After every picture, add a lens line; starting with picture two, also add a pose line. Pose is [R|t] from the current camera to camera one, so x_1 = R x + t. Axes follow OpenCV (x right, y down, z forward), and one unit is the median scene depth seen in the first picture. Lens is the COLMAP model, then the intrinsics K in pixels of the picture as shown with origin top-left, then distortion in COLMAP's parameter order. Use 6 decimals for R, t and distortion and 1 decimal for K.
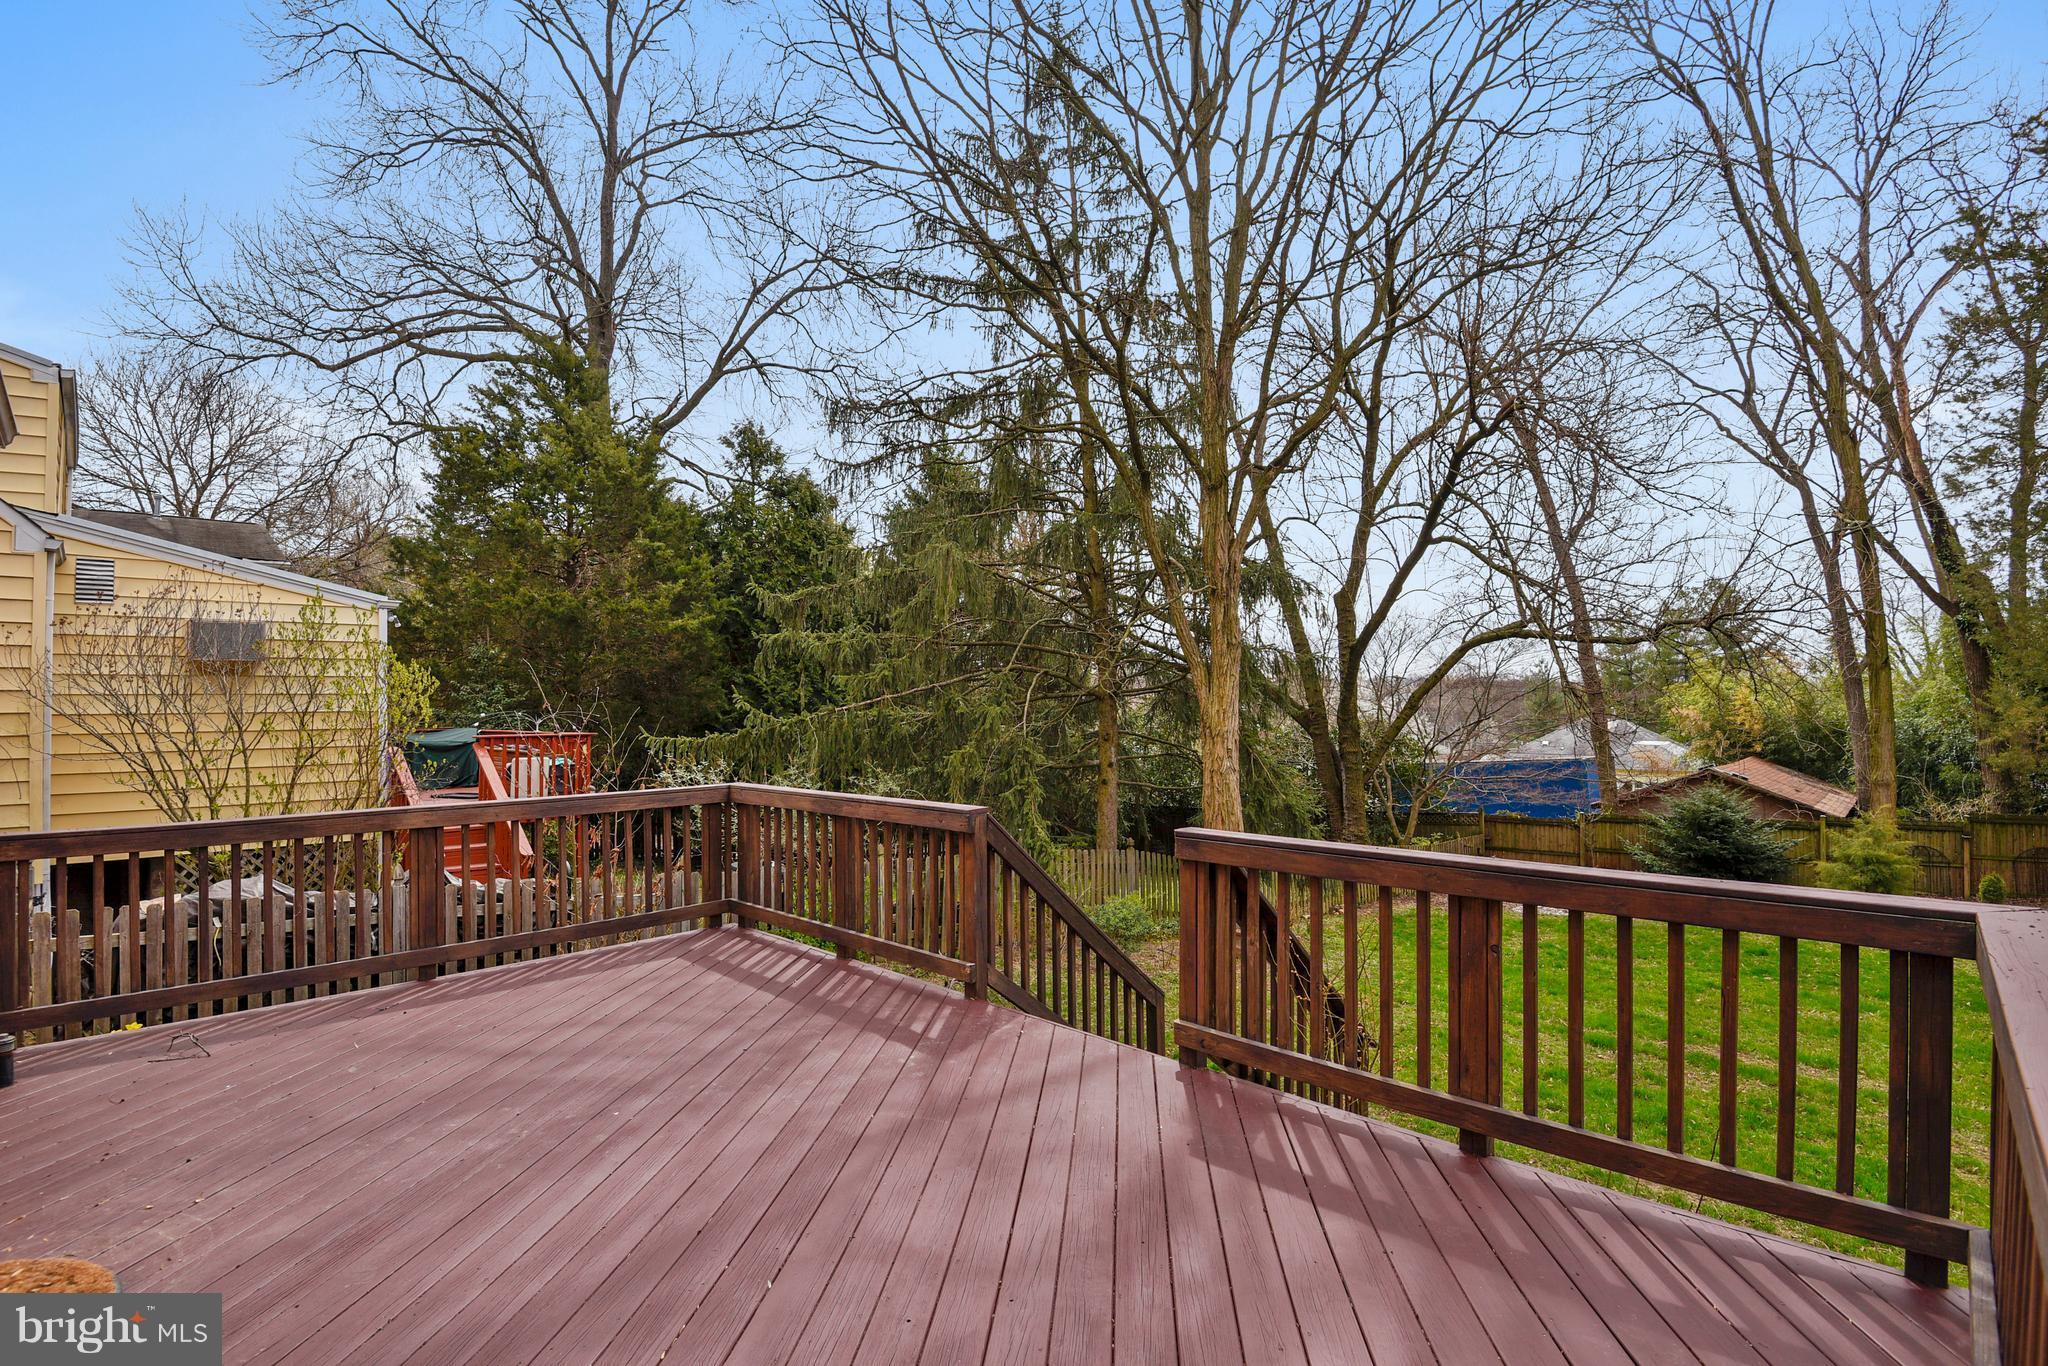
lens RADIAL K [[938.2, 0, 993.2], [0, 938.2, 696.7], [0, 0, 1]] dist [-0.009783, -0.010303]
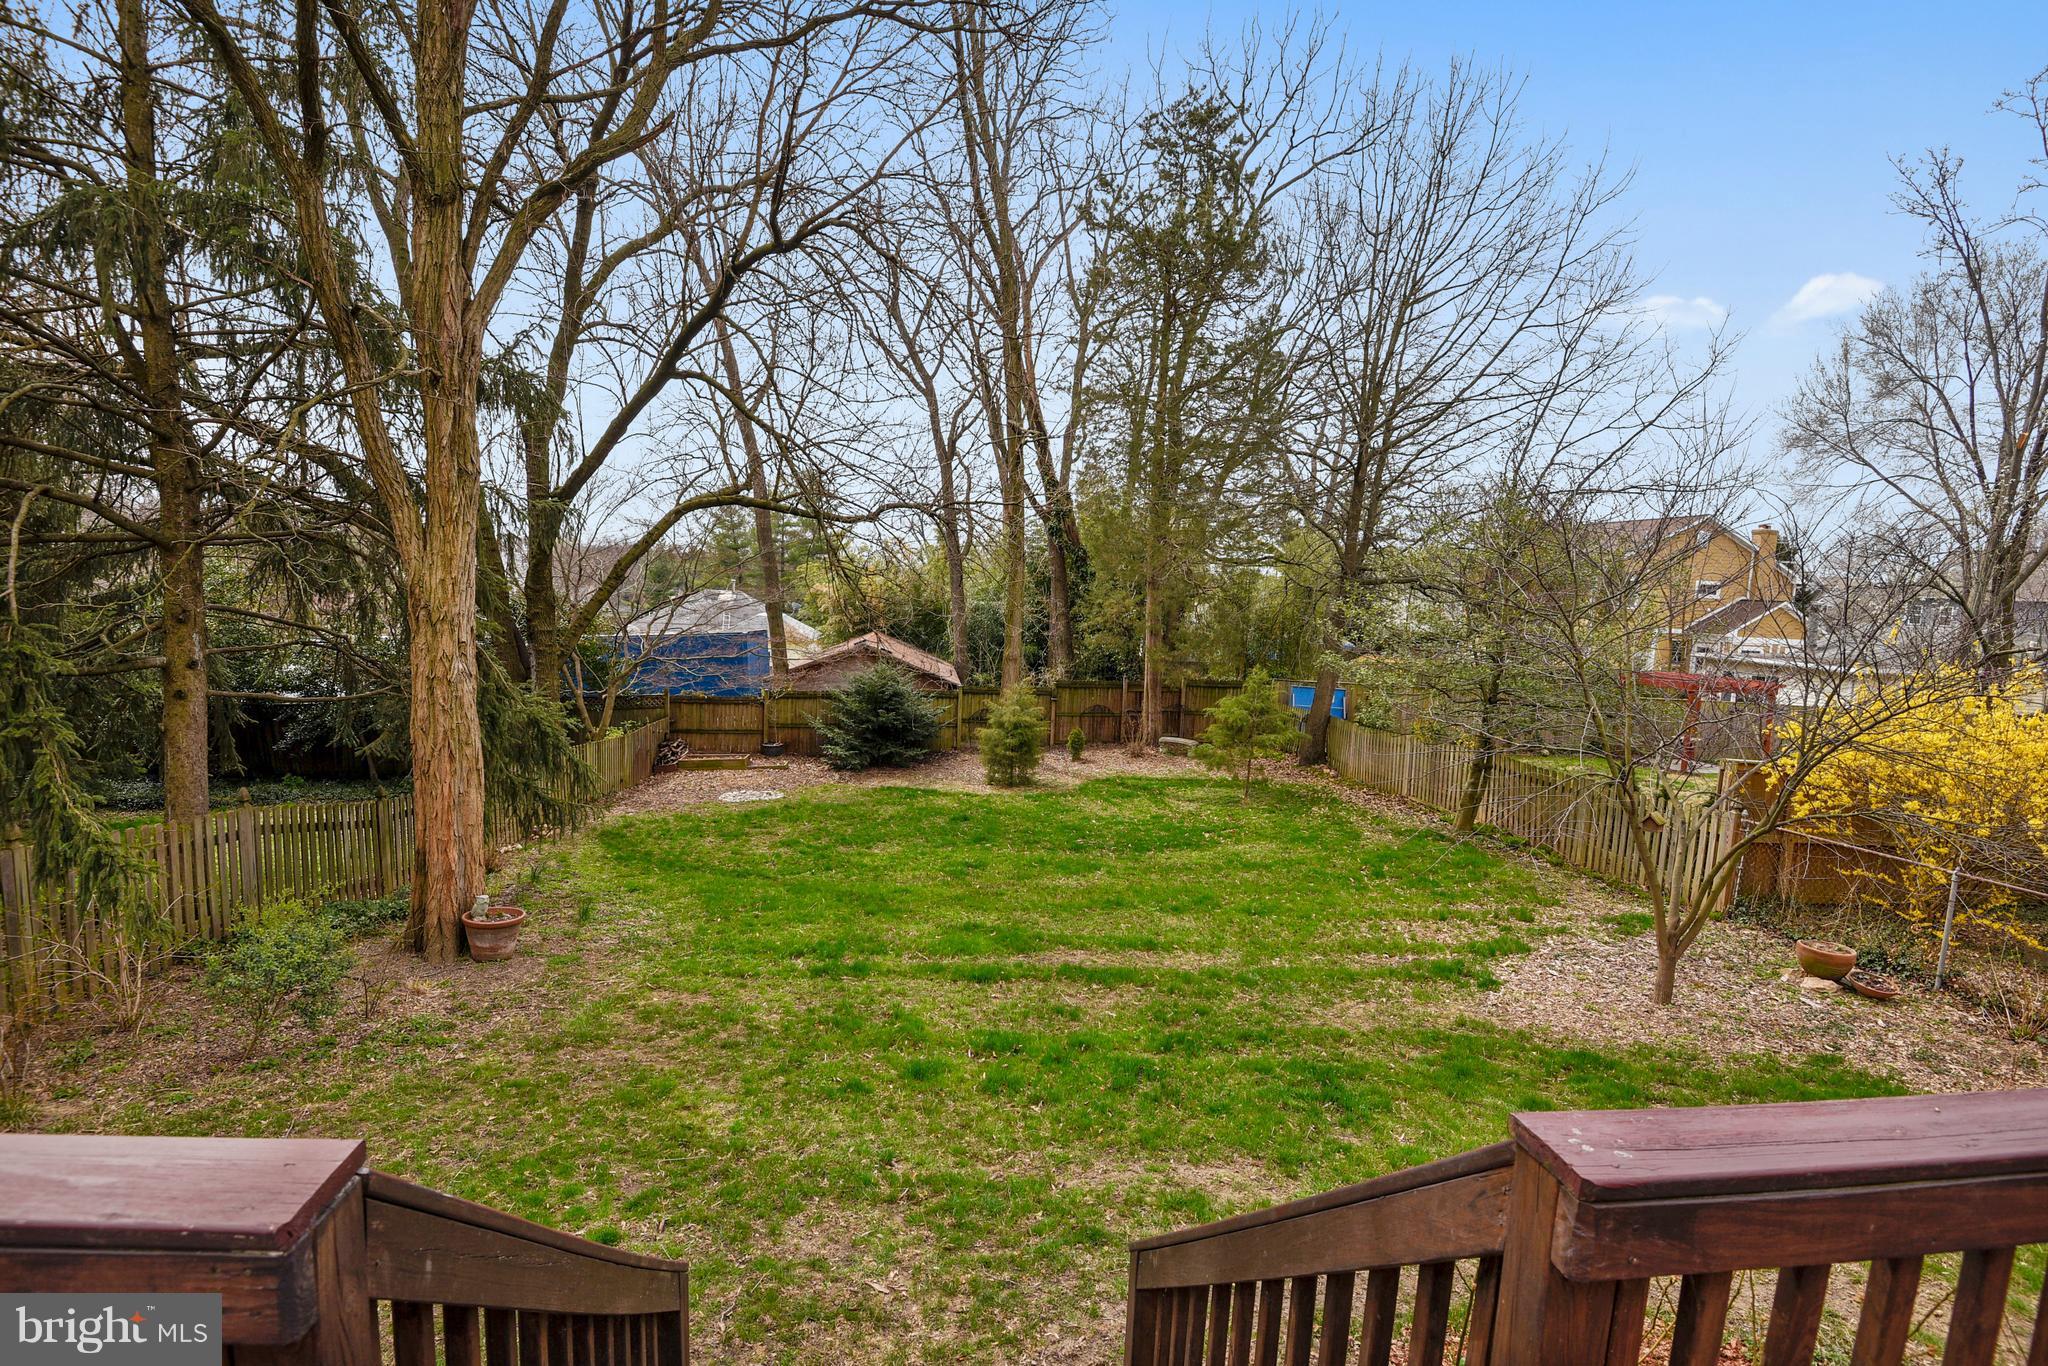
lens RADIAL K [[938.2, 0, 993.2], [0, 938.2, 696.7], [0, 0, 1]] dist [-0.009783, -0.010303]
pose [[0.611502, -0.060900, 0.788896, -0.017432], [-0.056019, 0.991199, 0.119940, -0.002118], [-0.789258, -0.117537, 0.602708, 0.220392]]
